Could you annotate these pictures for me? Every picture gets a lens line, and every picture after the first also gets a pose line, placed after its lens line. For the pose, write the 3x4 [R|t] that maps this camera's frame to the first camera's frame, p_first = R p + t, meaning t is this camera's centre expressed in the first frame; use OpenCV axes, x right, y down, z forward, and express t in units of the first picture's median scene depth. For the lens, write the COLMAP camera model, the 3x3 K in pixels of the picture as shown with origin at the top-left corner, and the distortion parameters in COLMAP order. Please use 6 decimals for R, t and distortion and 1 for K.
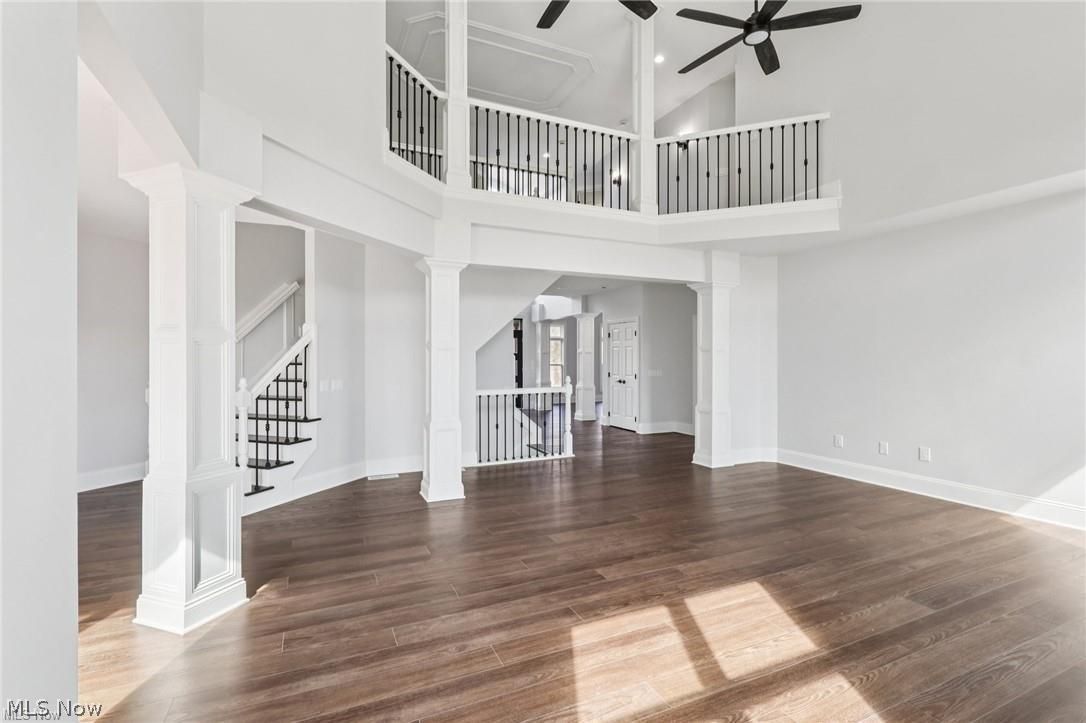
lens RADIAL K [[504.0, 0, 546.6], [0, 504.0, 342.3], [0, 0, 1]] dist [-0.003756, -0.000152]
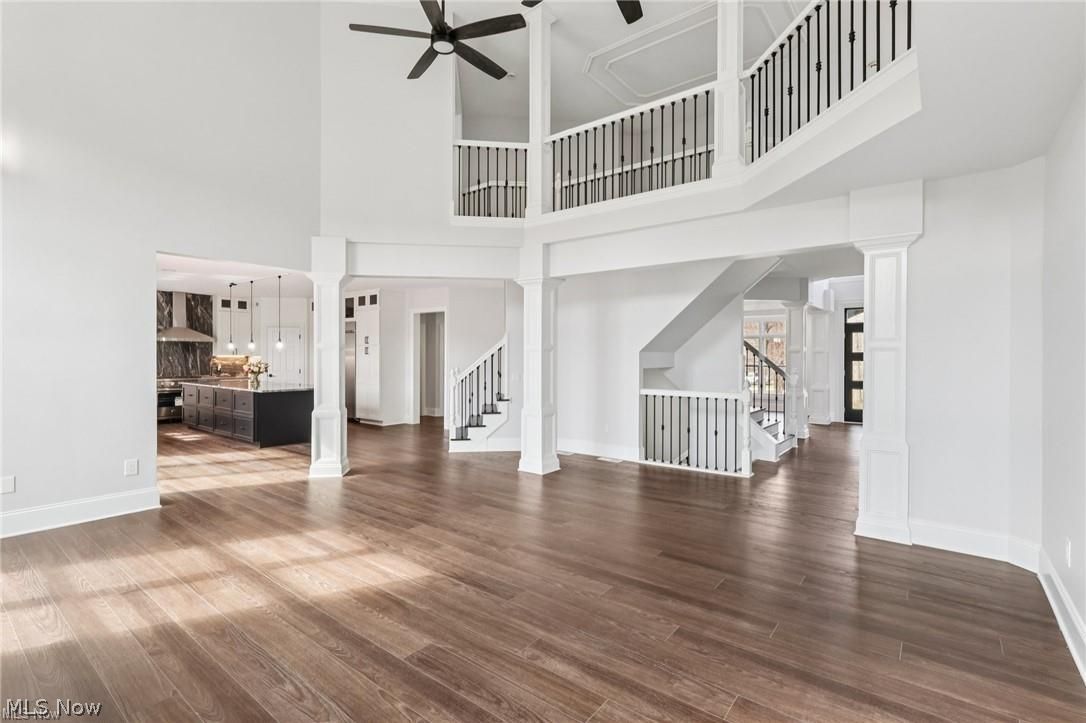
lens RADIAL K [[510.1, 0, 546.3], [0, 510.1, 346.1], [0, 0, 1]] dist [0.001680, -0.000090]
pose [[0.452539, -0.009997, -0.891689, 1.348846], [0.020324, 0.999793, -0.000894, 0.005020], [0.891513, -0.017718, 0.452648, 0.674025]]
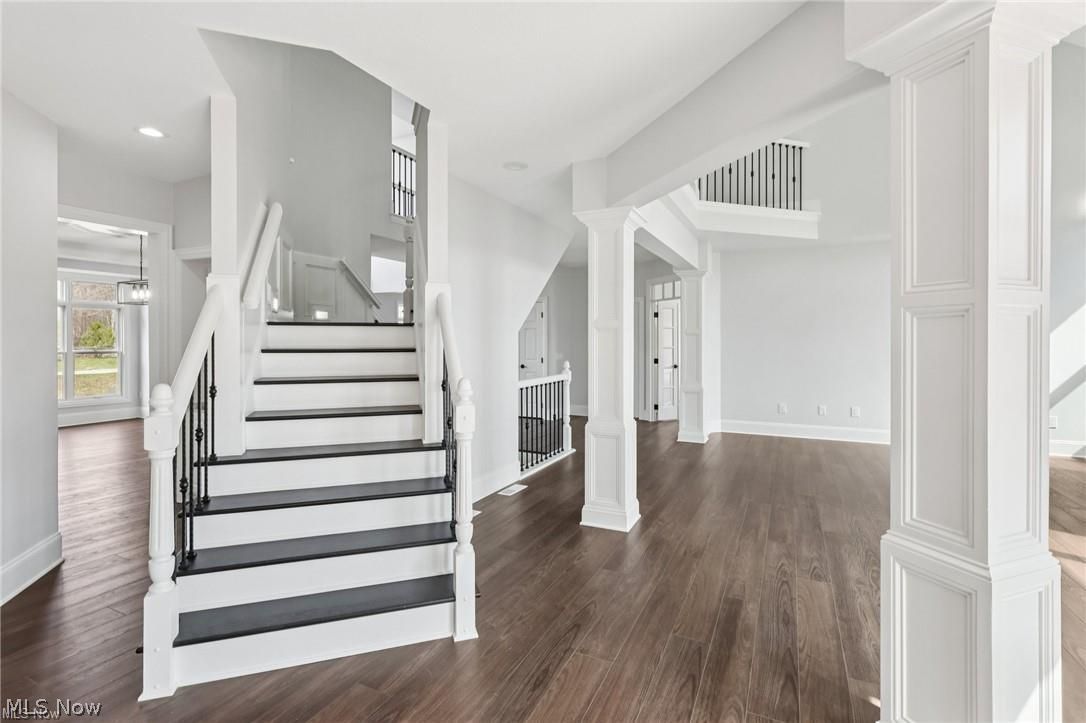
lens RADIAL K [[504.0, 0, 546.6], [0, 504.0, 342.3], [0, 0, 1]] dist [-0.003756, -0.000152]
pose [[0.776355, -0.000379, 0.630296, -1.143216], [-0.017131, 0.999618, 0.021701, 0.027691], [-0.630063, -0.027646, 0.776051, 0.703308]]
